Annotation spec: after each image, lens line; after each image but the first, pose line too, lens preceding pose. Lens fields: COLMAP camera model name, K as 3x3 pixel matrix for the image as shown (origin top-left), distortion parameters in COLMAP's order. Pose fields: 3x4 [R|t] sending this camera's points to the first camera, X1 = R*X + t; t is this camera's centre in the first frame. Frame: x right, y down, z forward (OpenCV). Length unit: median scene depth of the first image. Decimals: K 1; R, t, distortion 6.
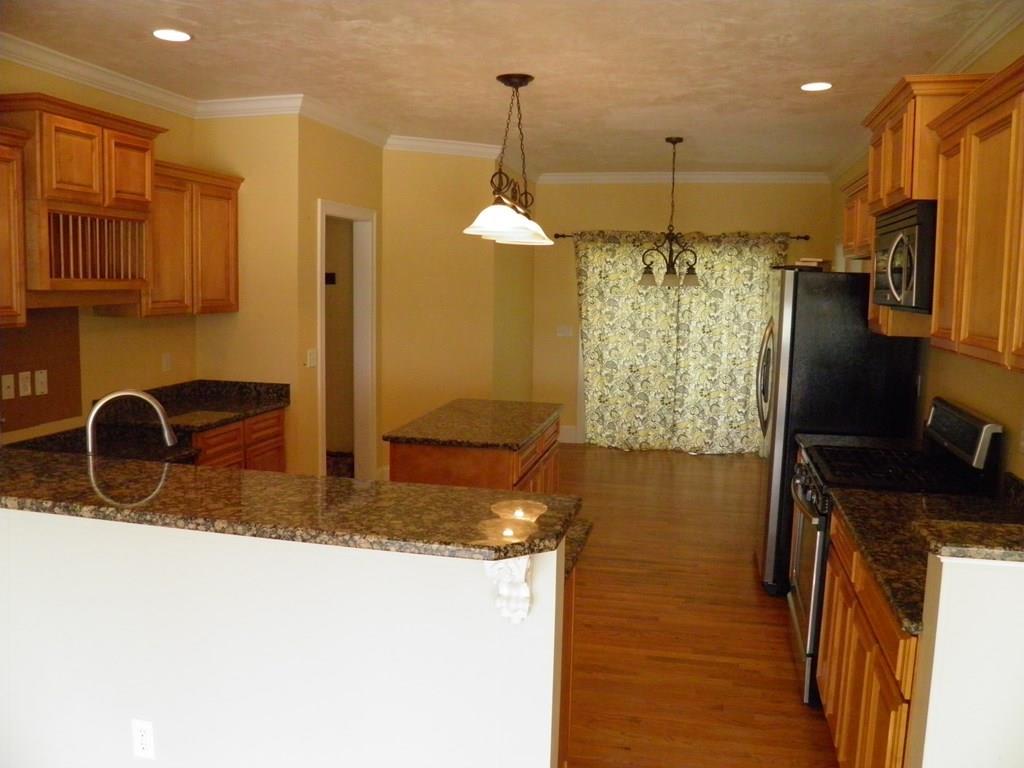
lens RADIAL K [[852.0, 0, 512.0], [0, 852.0, 384.0], [0, 0, 1]] dist [-0.155735, 0.114646]
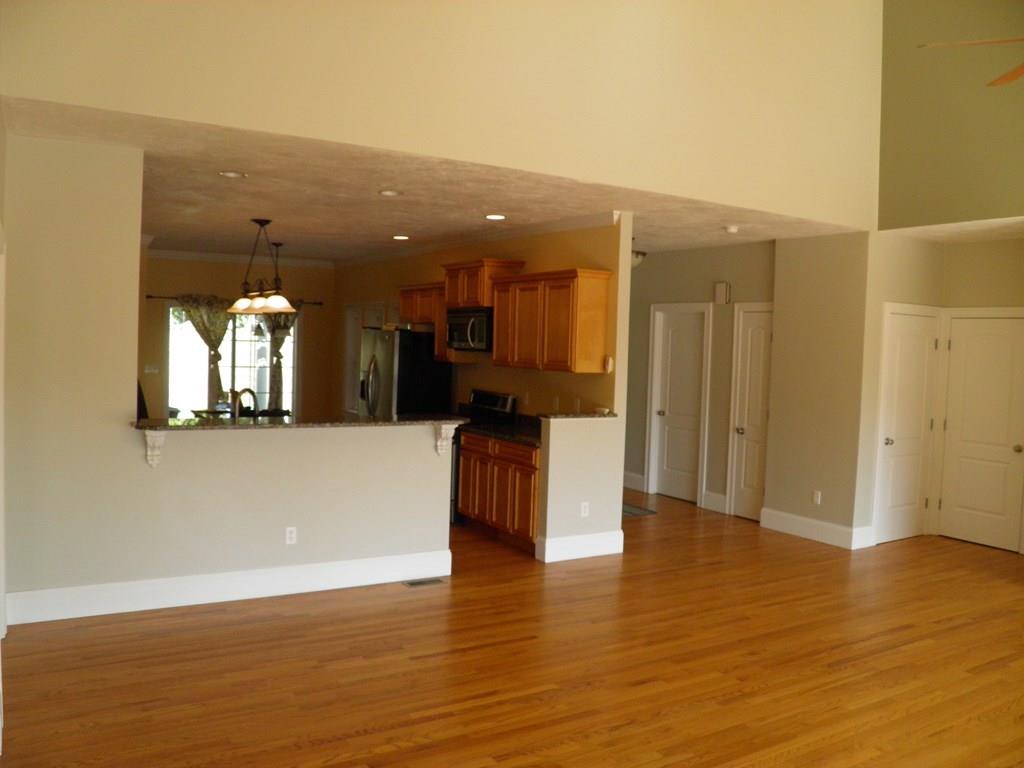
lens RADIAL K [[852.0, 0, 512.0], [0, 852.0, 384.0], [0, 0, 1]] dist [-0.155735, 0.114646]
pose [[0.711898, -0.029082, 0.701680, -0.954881], [0.062911, 0.997766, -0.022473, 0.056771], [-0.699459, 0.060141, 0.712138, -0.668169]]
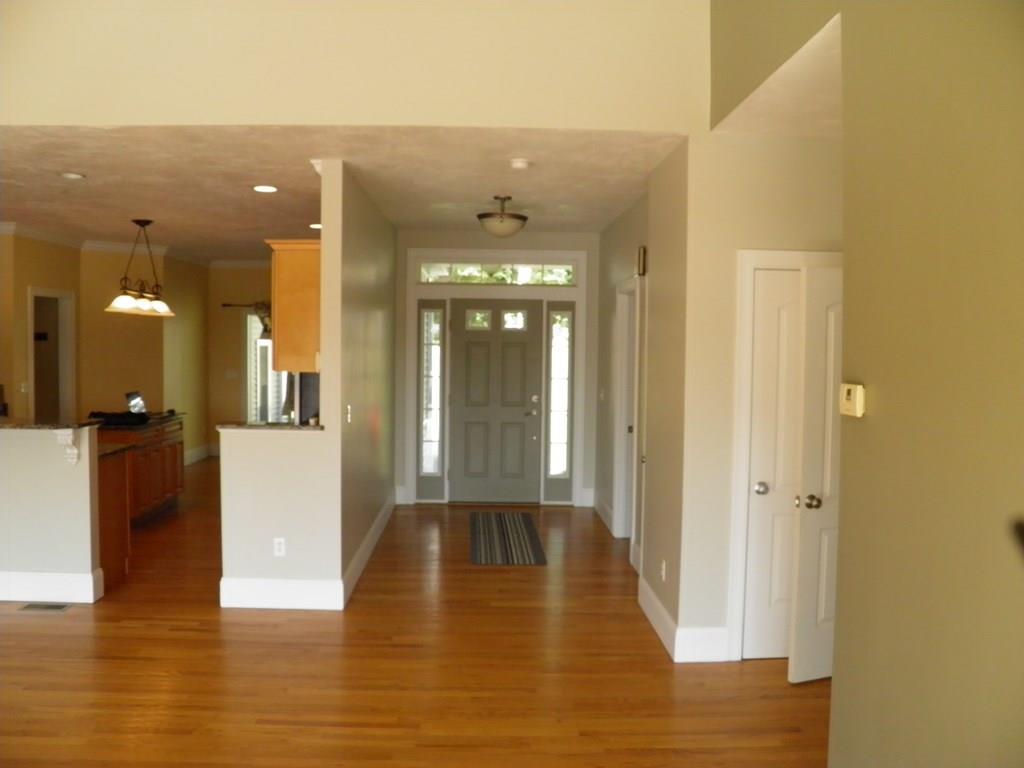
lens RADIAL K [[852.0, 0, 512.0], [0, 852.0, 384.0], [0, 0, 1]] dist [-0.155735, 0.114646]
pose [[0.967944, -0.016082, 0.250652, 0.342281], [0.032853, 0.997481, -0.062871, 0.117926], [-0.249010, 0.069090, 0.966033, -0.915856]]
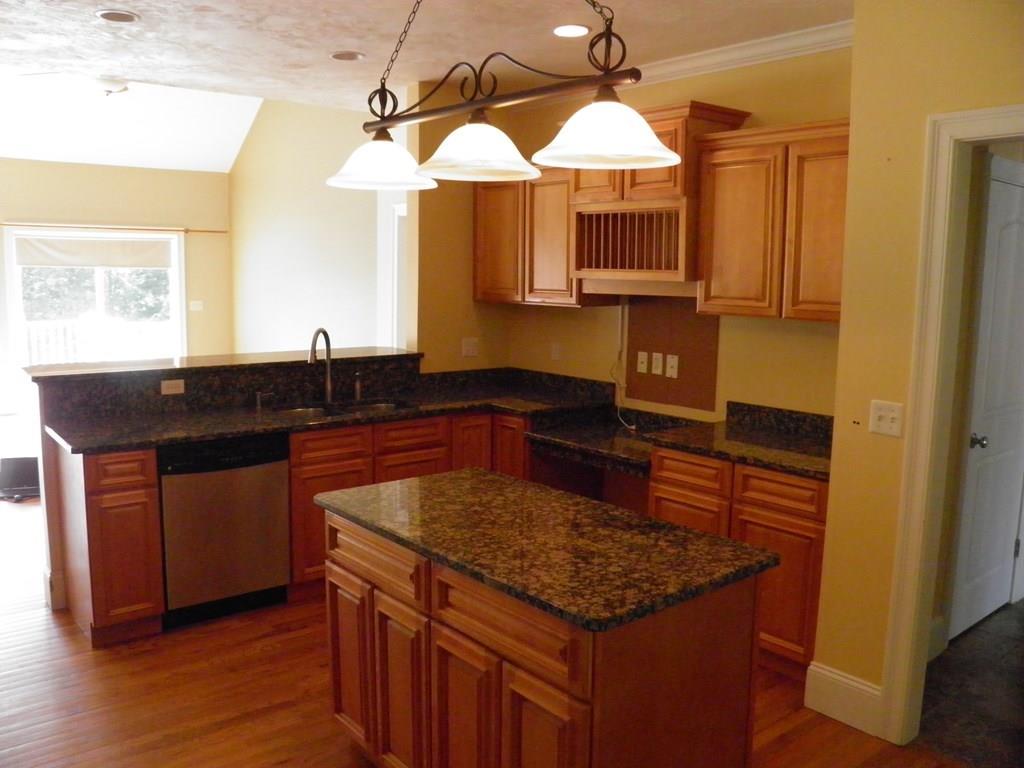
lens RADIAL K [[852.0, 0, 512.0], [0, 852.0, 384.0], [0, 0, 1]] dist [-0.155735, 0.114646]
pose [[-0.611935, 0.078227, -0.787030, 0.438077], [-0.117377, 0.975095, 0.188183, -0.164552], [0.782150, 0.207535, -0.587513, 1.488571]]
